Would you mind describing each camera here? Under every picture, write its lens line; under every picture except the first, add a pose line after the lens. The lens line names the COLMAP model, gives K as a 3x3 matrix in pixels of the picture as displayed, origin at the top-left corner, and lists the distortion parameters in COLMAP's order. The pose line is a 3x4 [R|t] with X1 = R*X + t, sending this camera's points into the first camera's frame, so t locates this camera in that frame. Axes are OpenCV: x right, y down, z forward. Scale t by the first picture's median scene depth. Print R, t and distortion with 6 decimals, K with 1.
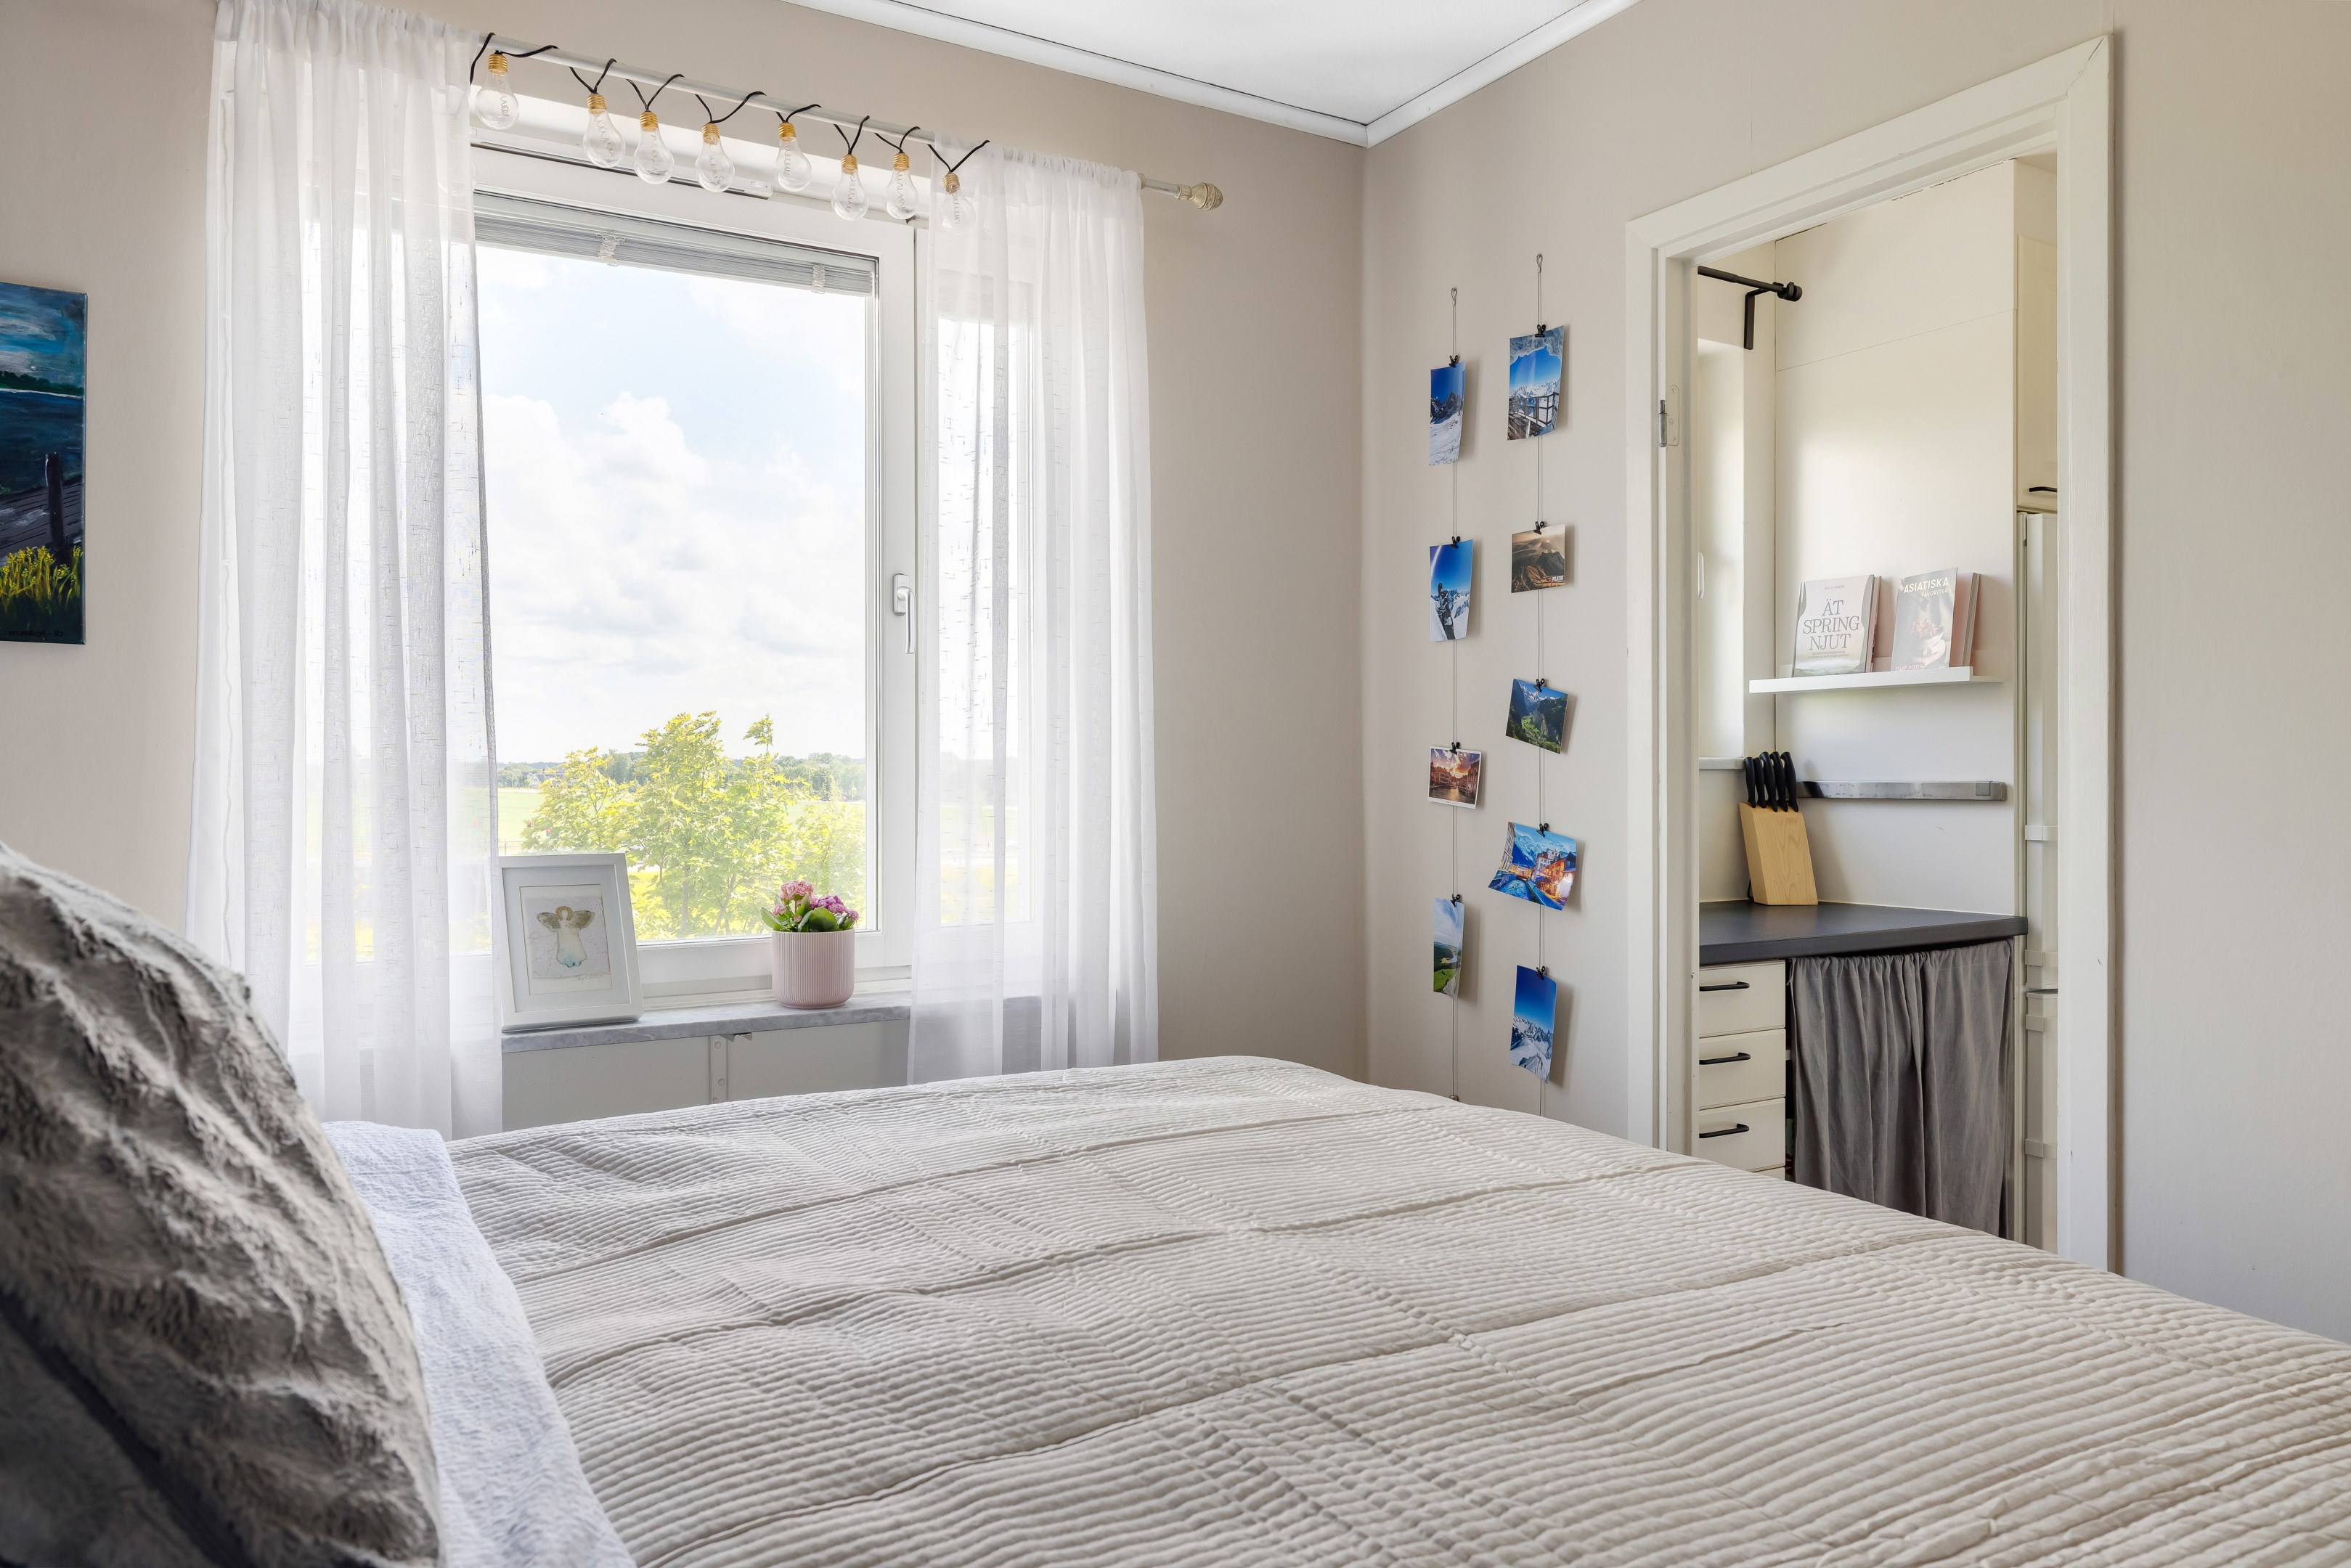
lens RADIAL K [[1382.8, 0, 1170.5], [0, 1382.8, 775.7], [0, 0, 1]] dist [-0.004318, -0.000712]
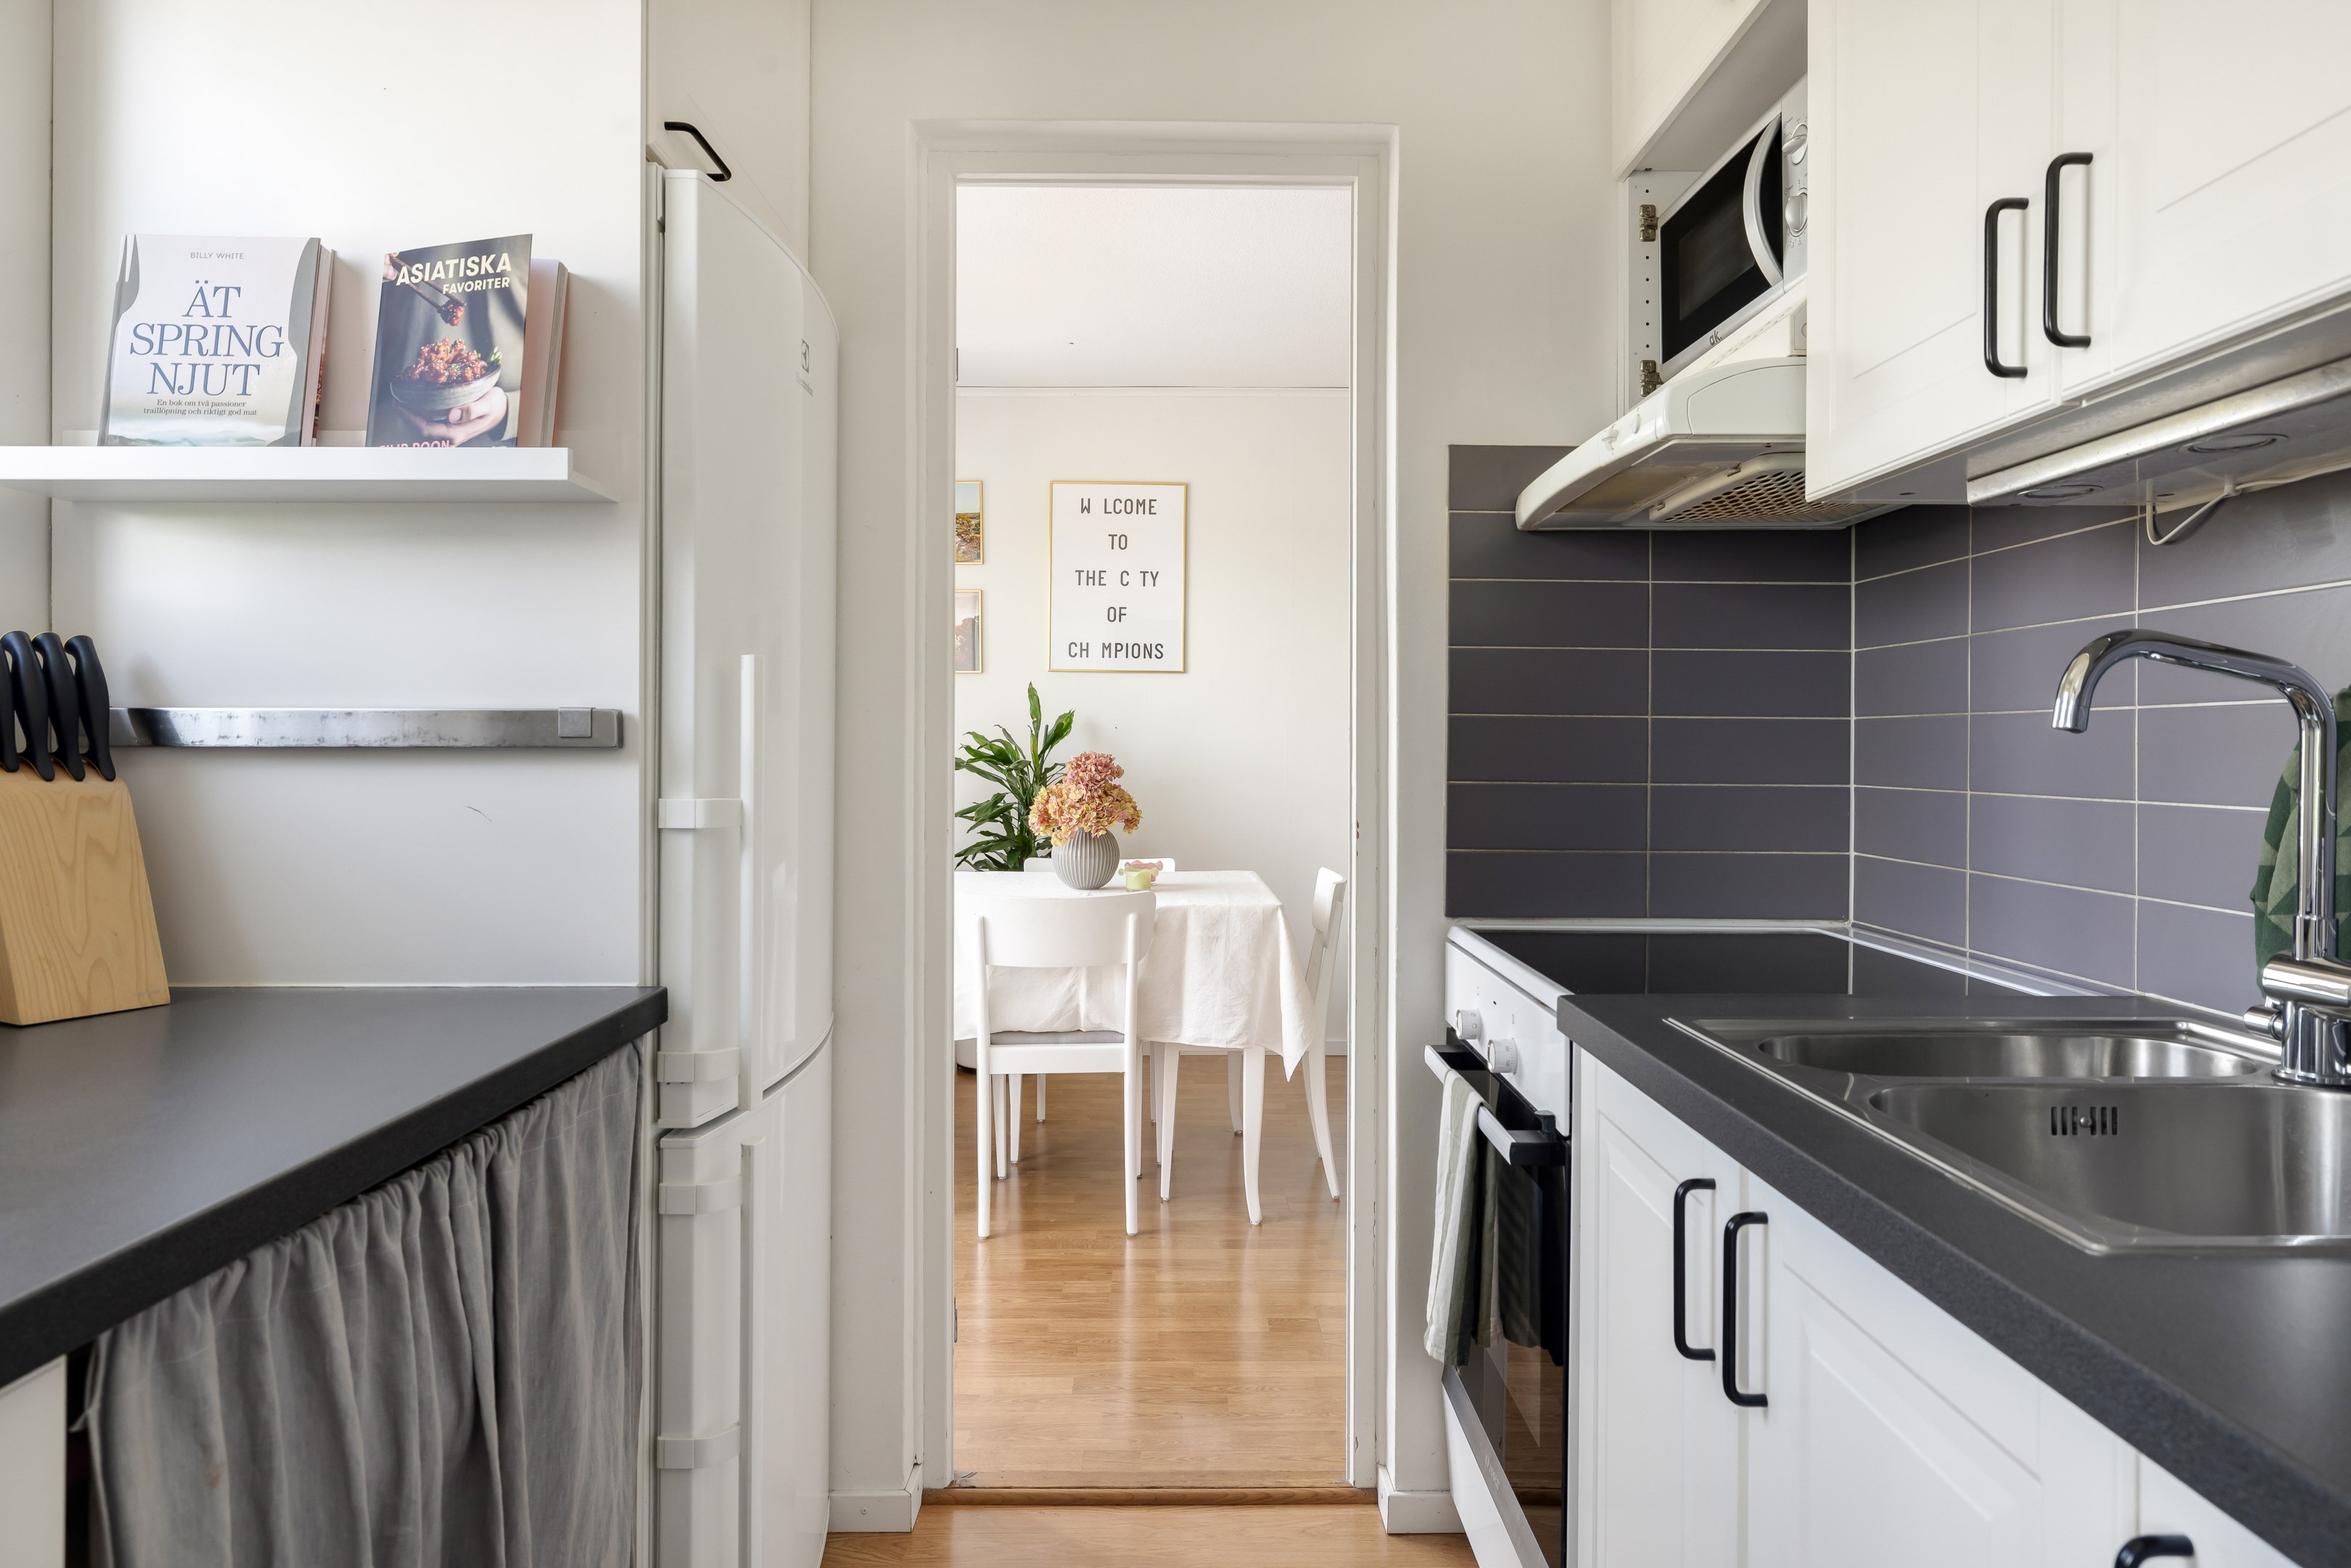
lens RADIAL K [[1293.5, 0, 1175.1], [0, 1293.5, 758.9], [0, 0, 1]] dist [-0.004877, 0.000544]
pose [[0.434847, 0.002232, 0.900501, 0.280506], [-0.008928, 0.999958, 0.001832, 0.019027], [-0.900460, -0.008836, 0.434849, 0.625473]]
